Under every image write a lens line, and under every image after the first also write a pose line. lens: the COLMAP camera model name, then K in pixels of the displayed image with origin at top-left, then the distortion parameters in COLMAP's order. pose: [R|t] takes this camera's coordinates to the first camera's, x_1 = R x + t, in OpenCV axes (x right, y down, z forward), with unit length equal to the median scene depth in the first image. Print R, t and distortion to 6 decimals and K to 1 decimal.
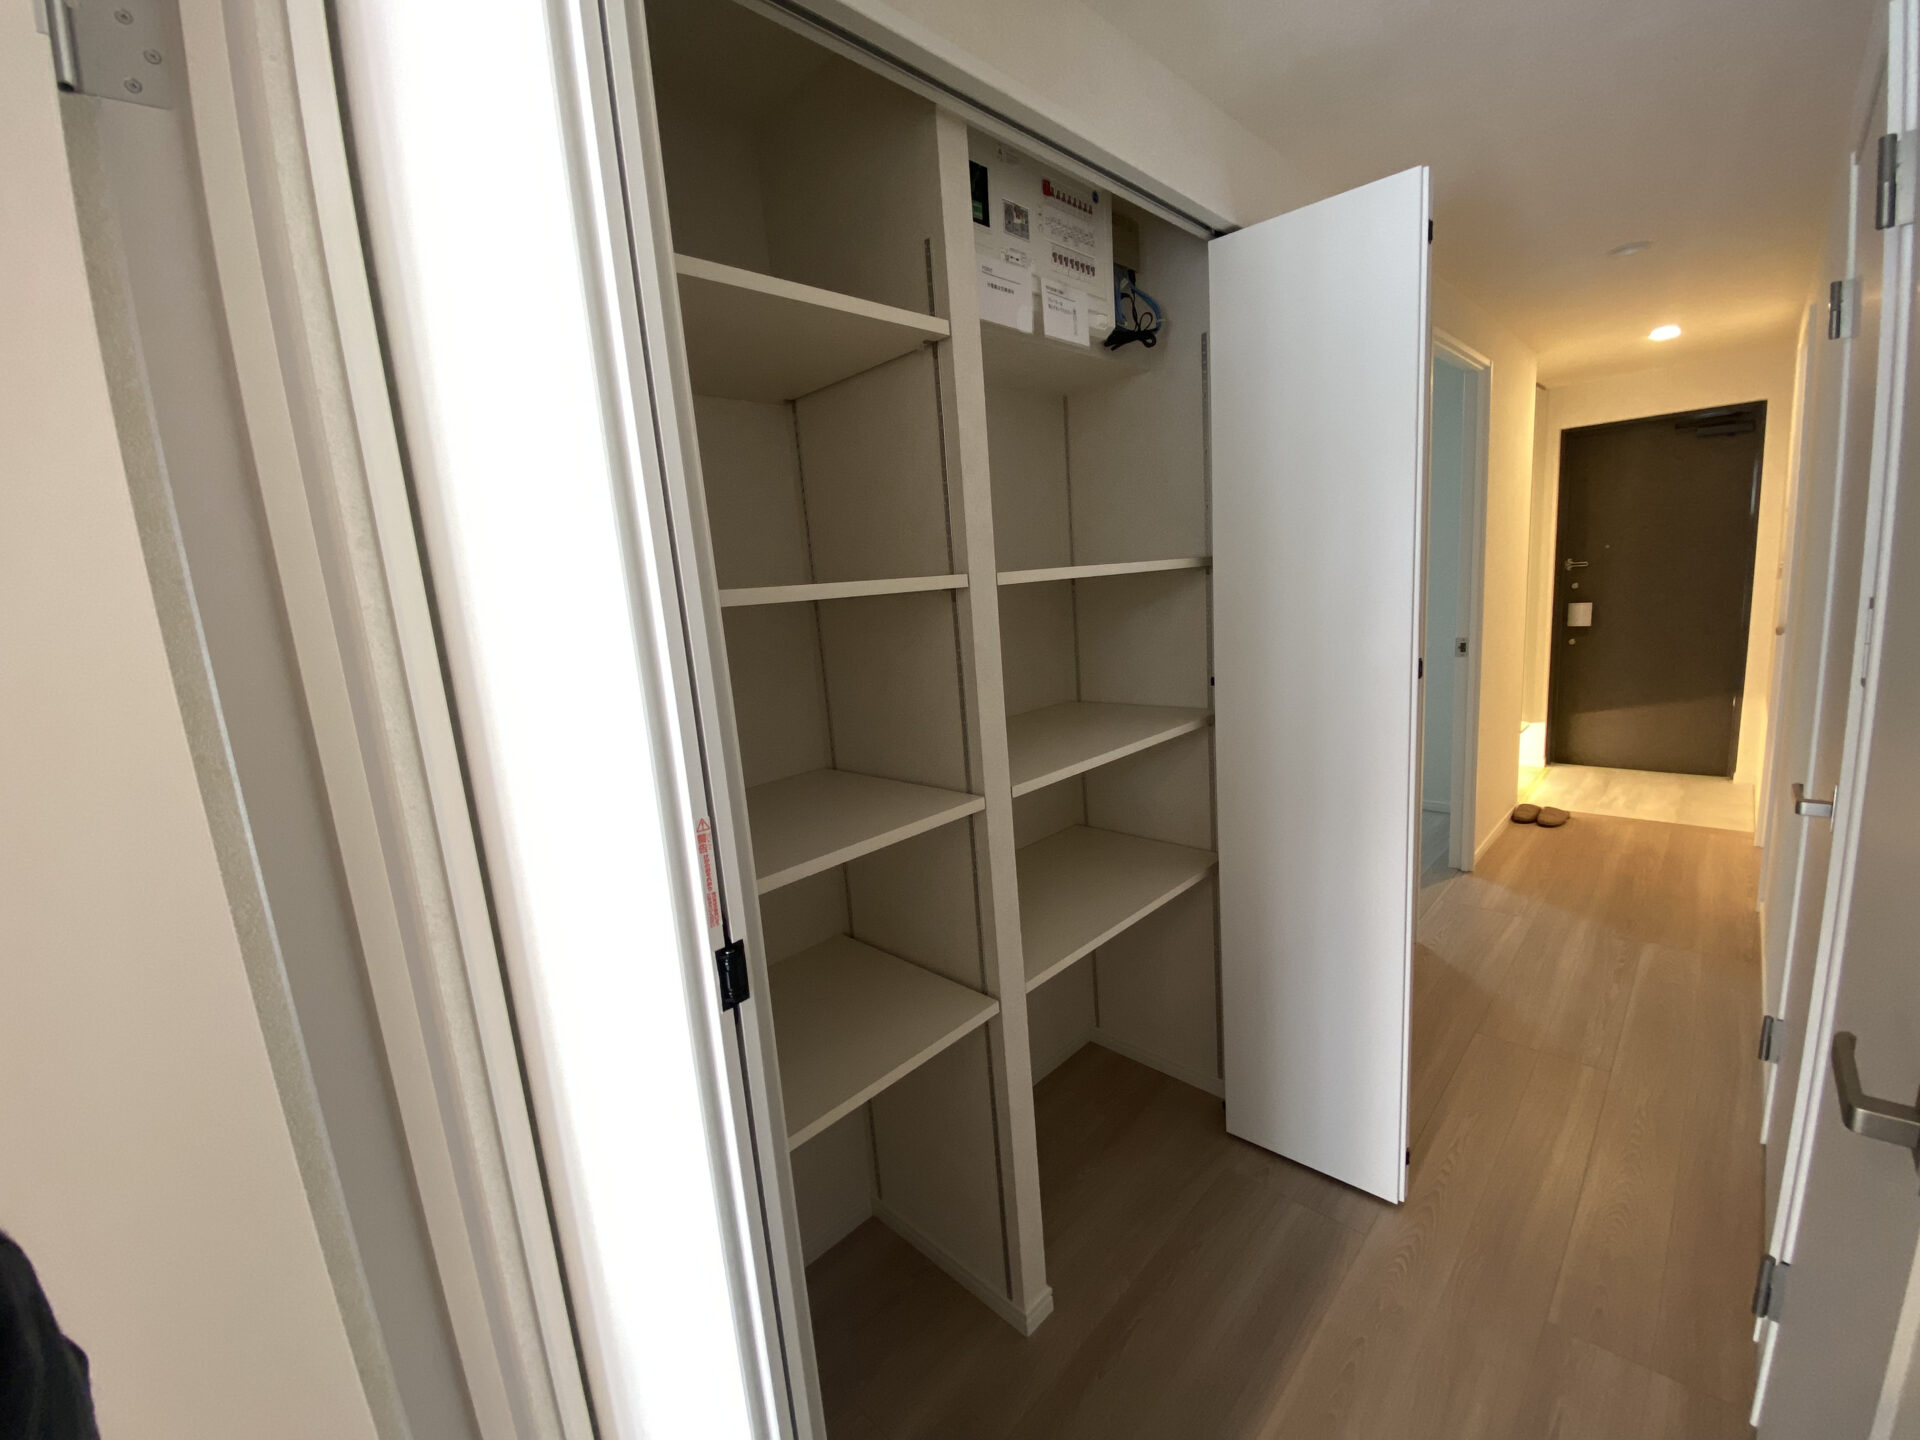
lens RADIAL K [[791.3, 0, 963.7], [0, 791.3, 717.9], [0, 0, 1]] dist [-0.003065, -0.001147]
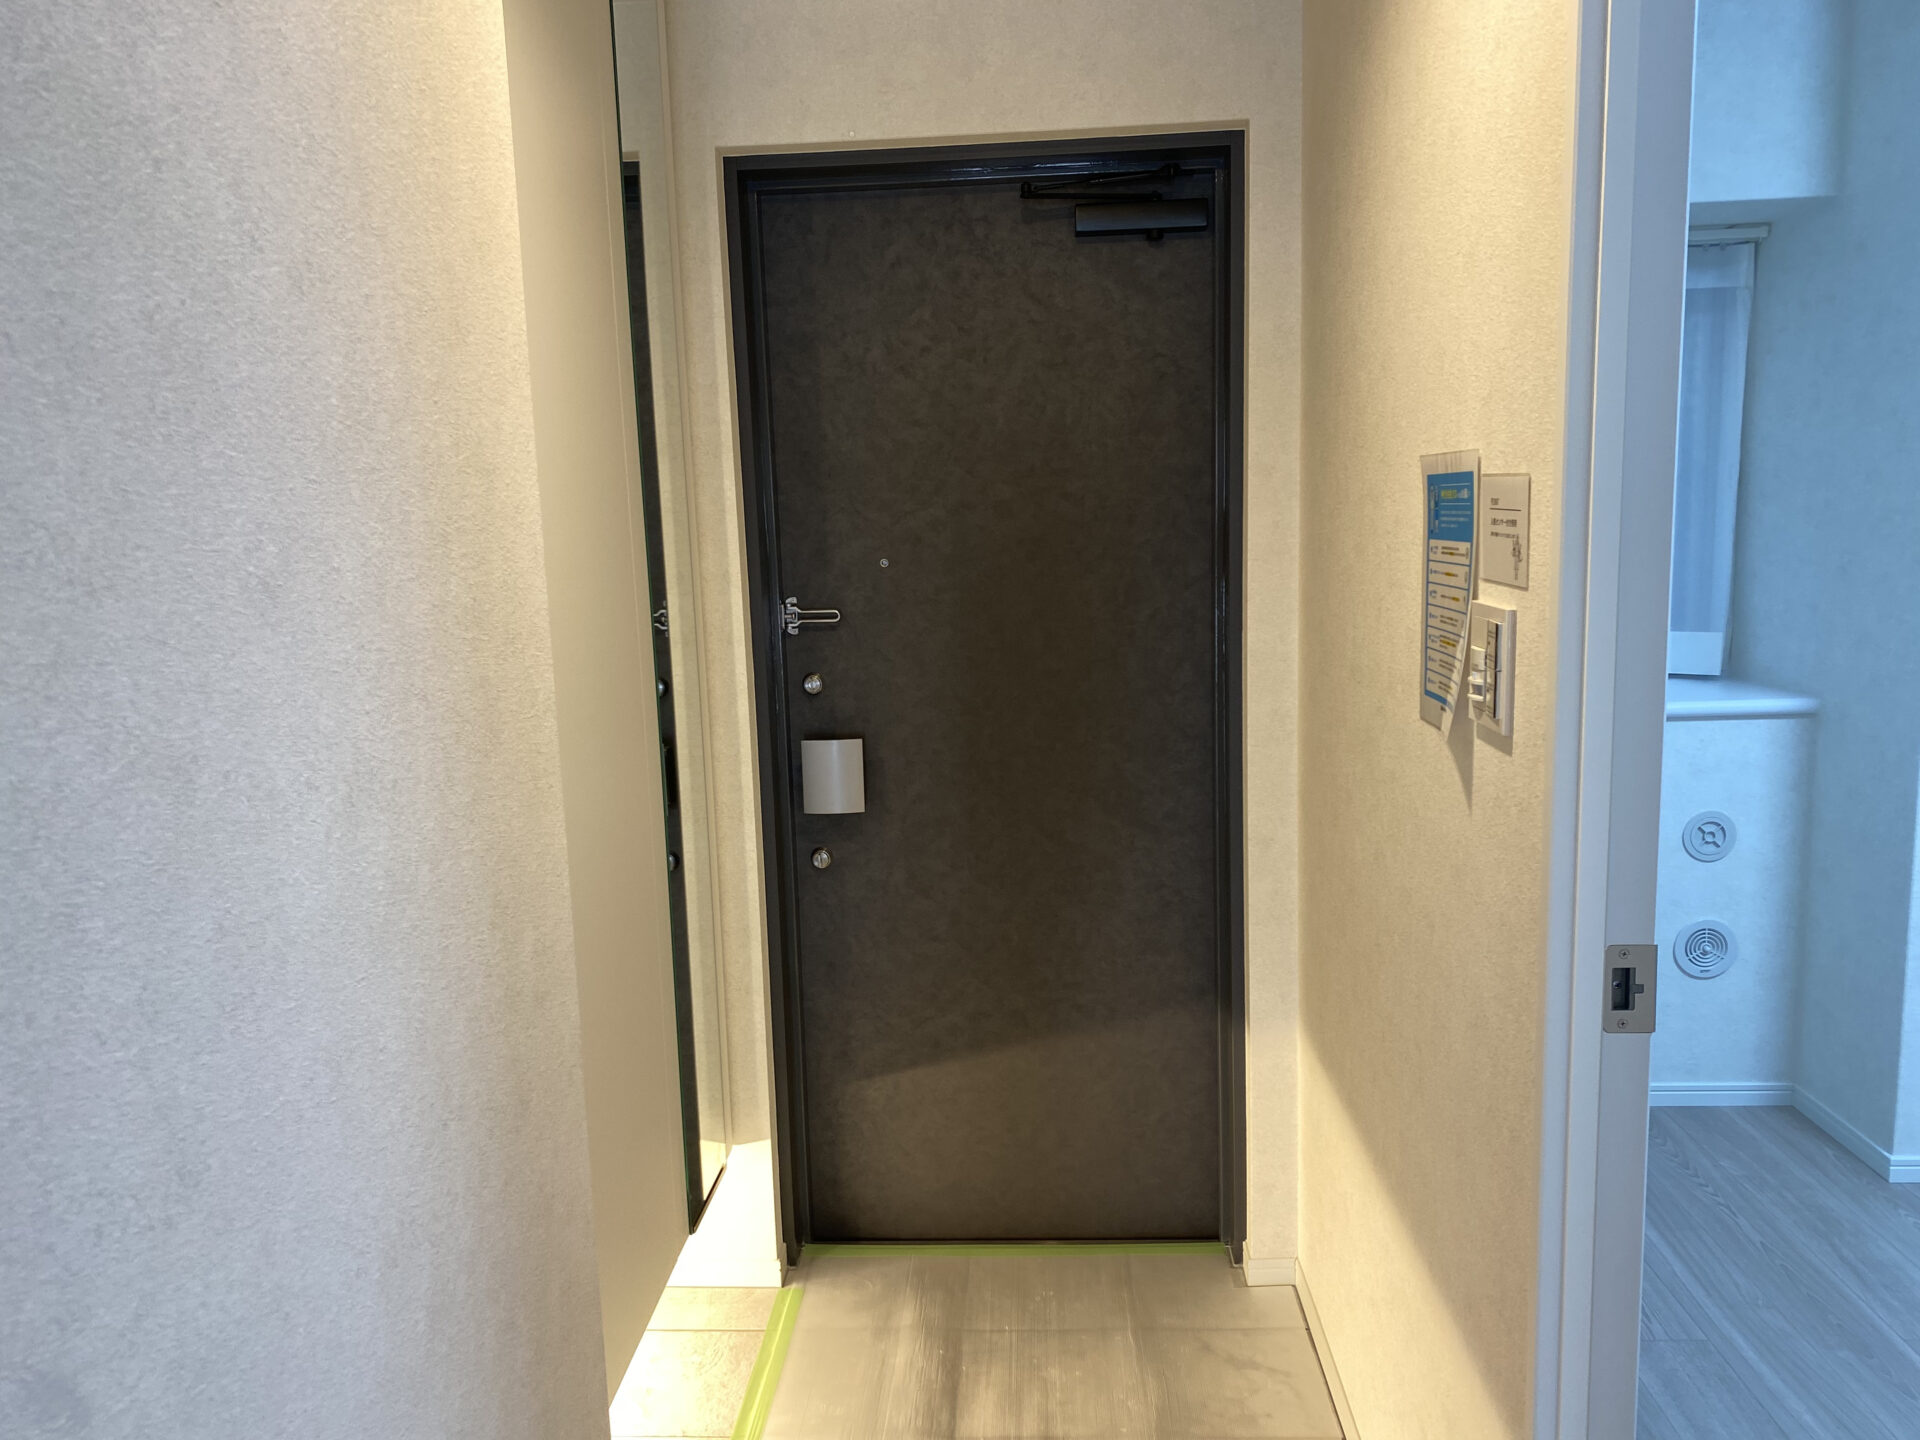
lens RADIAL K [[1476.3, 0, 960.9], [0, 1476.3, 728.4], [0, 0, 1]] dist [0.017494, -0.014713]
pose [[0.748209, -0.051157, 0.661488, 0.440245], [0.087072, 0.995971, -0.021463, -0.133559], [-0.657724, 0.073656, 0.749649, 0.536887]]
